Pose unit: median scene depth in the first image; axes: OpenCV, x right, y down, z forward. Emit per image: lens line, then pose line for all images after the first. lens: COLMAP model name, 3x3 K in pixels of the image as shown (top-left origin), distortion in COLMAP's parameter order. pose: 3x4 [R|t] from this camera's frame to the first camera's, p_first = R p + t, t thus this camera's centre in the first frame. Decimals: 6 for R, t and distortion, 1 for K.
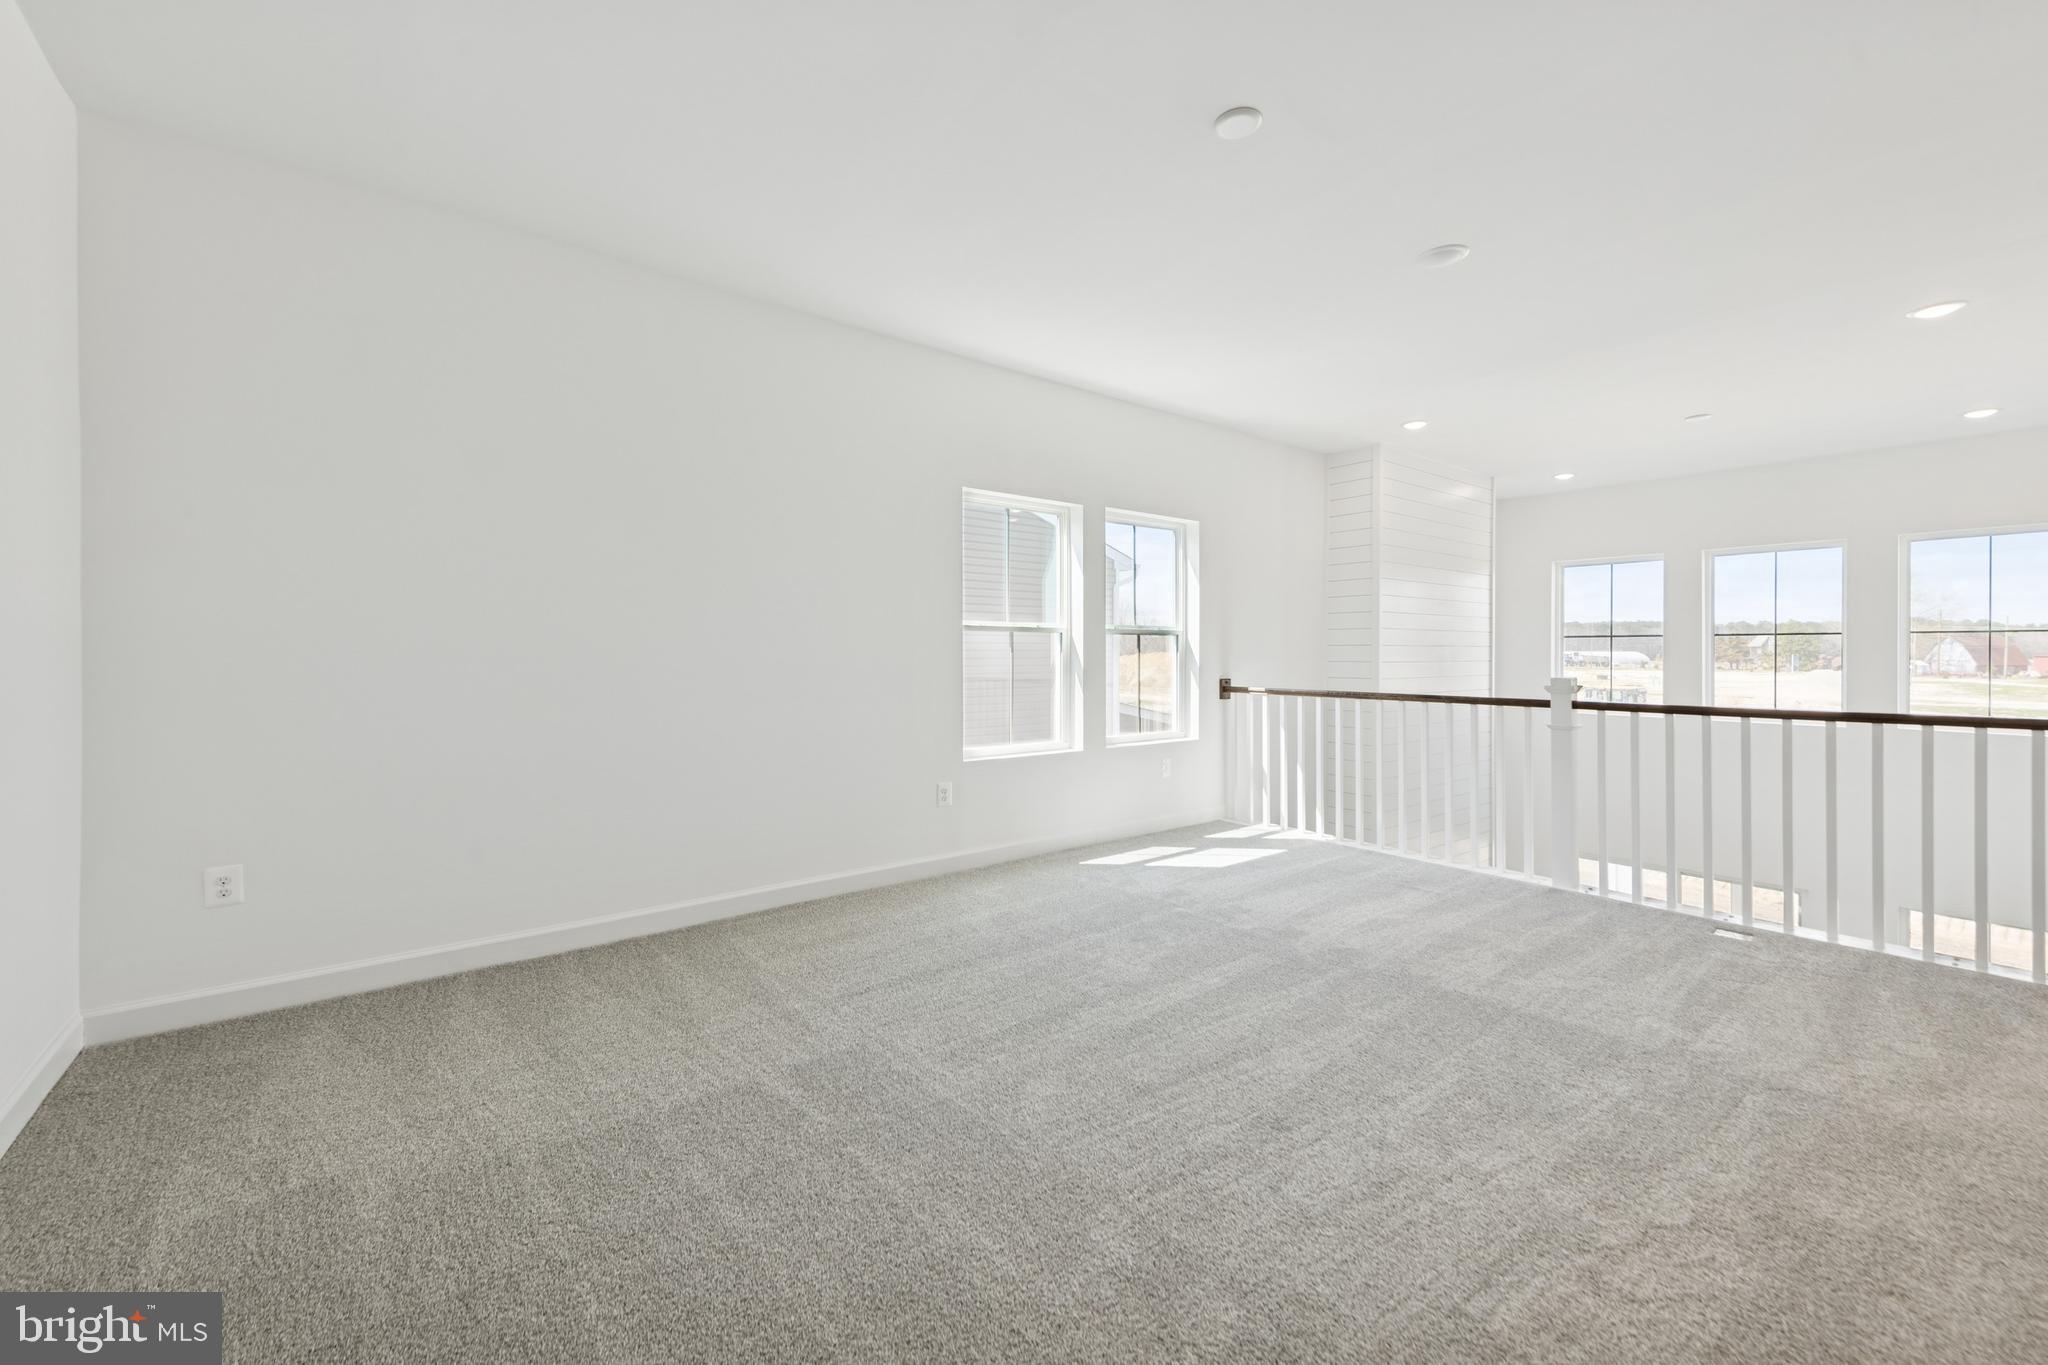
lens RADIAL K [[809.4, 0, 1028.3], [0, 809.4, 653.6], [0, 0, 1]] dist [0.000037, -0.006276]
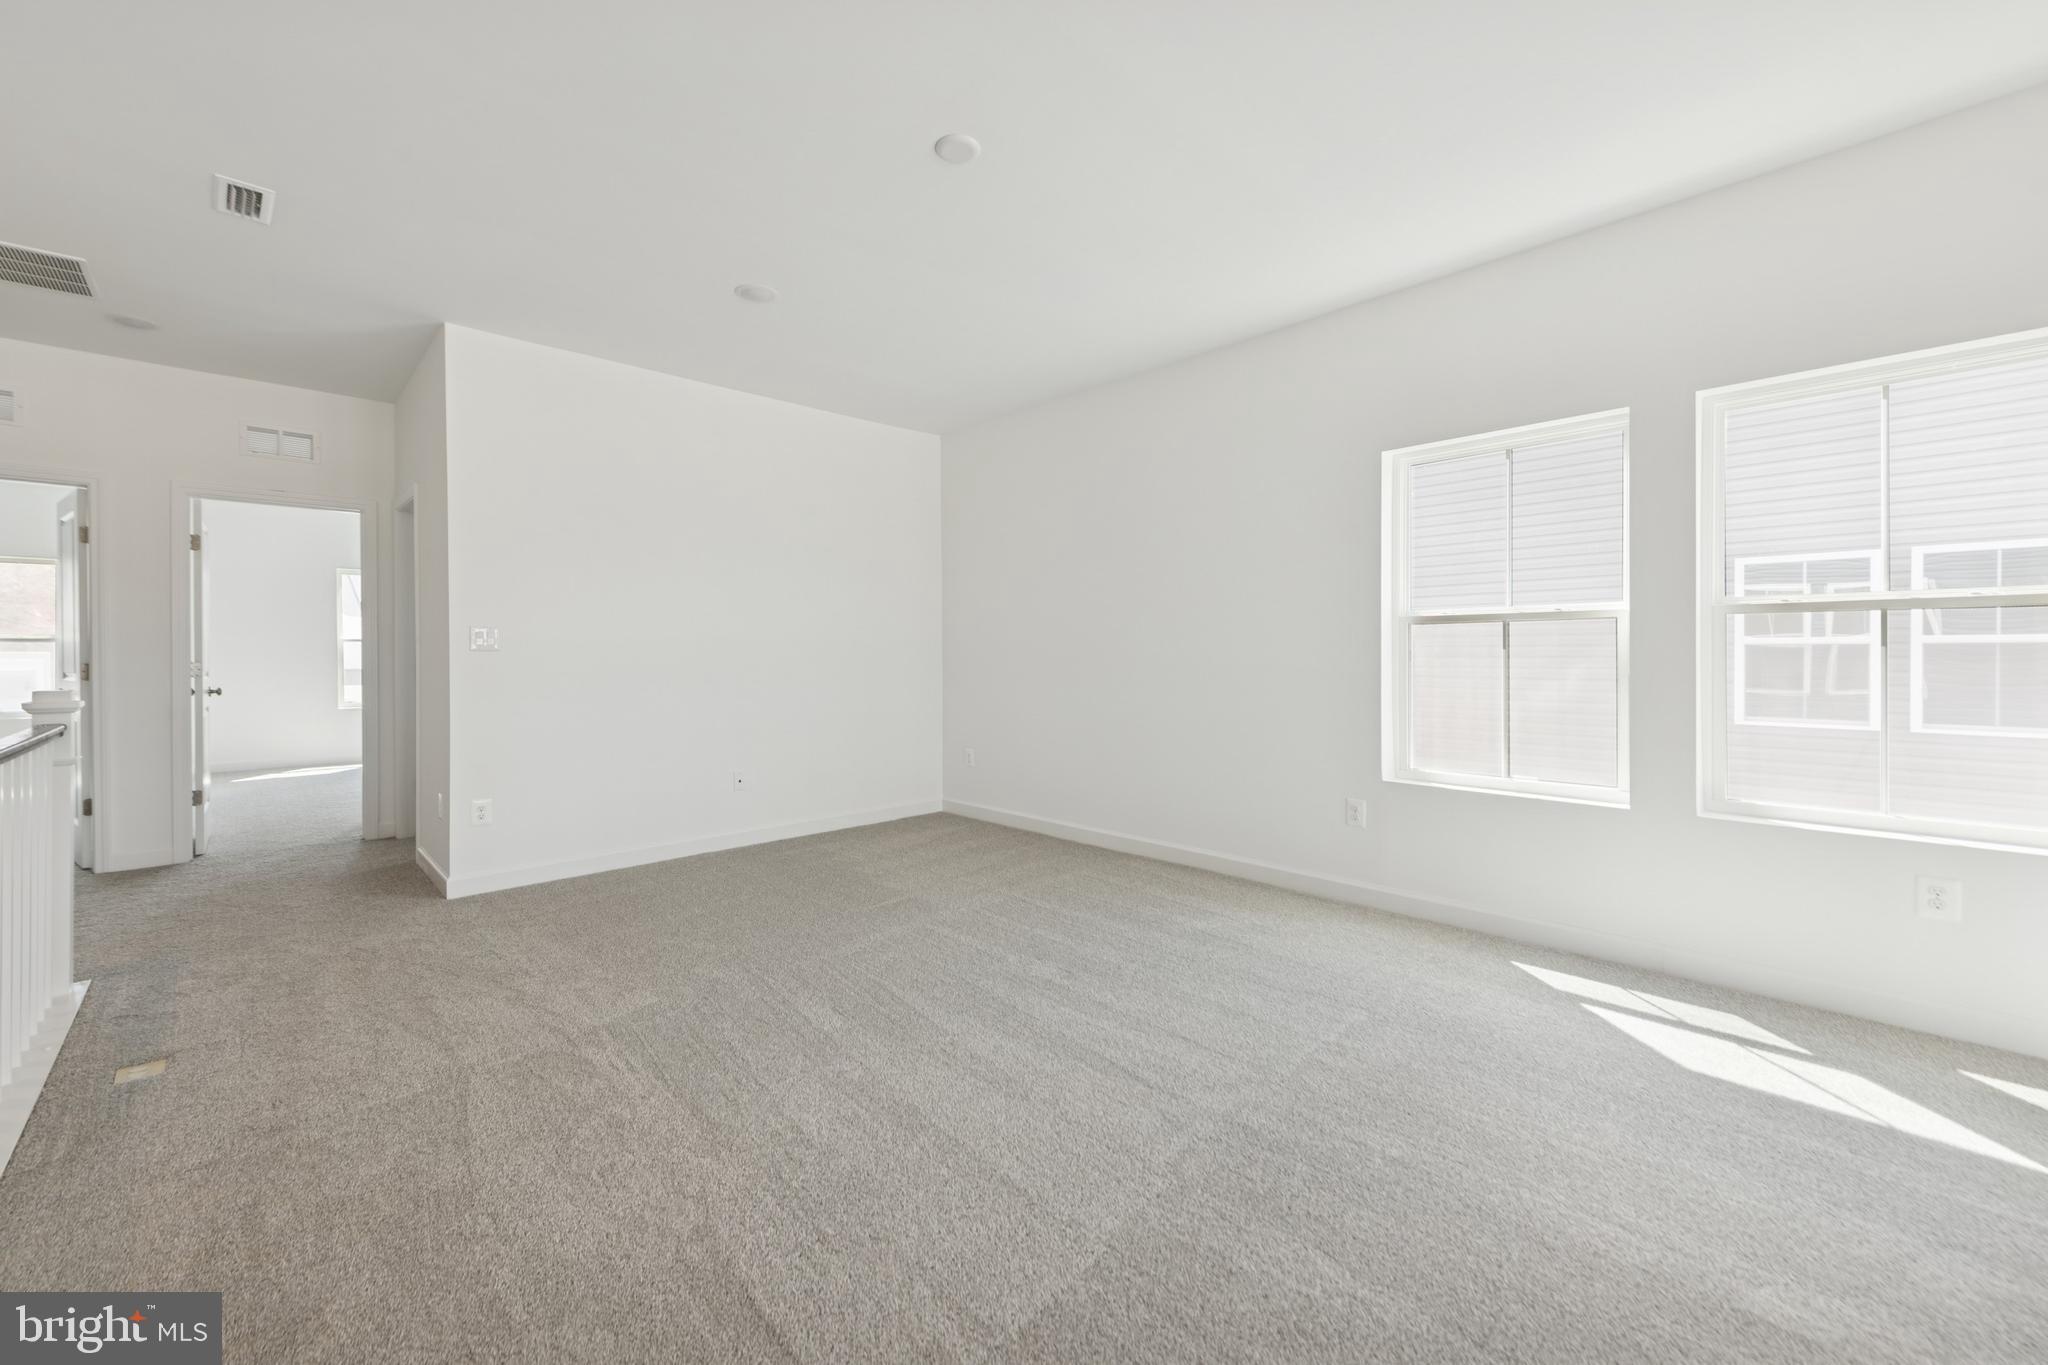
lens RADIAL K [[824.4, 0, 1020.6], [0, 824.4, 656.1], [0, 0, 1]] dist [0.014418, -0.006820]
pose [[0.050755, 0.002321, -0.998708, 0.758505], [0.007397, 0.999969, 0.002699, 0.000600], [0.998684, -0.007525, 0.050736, 0.594993]]
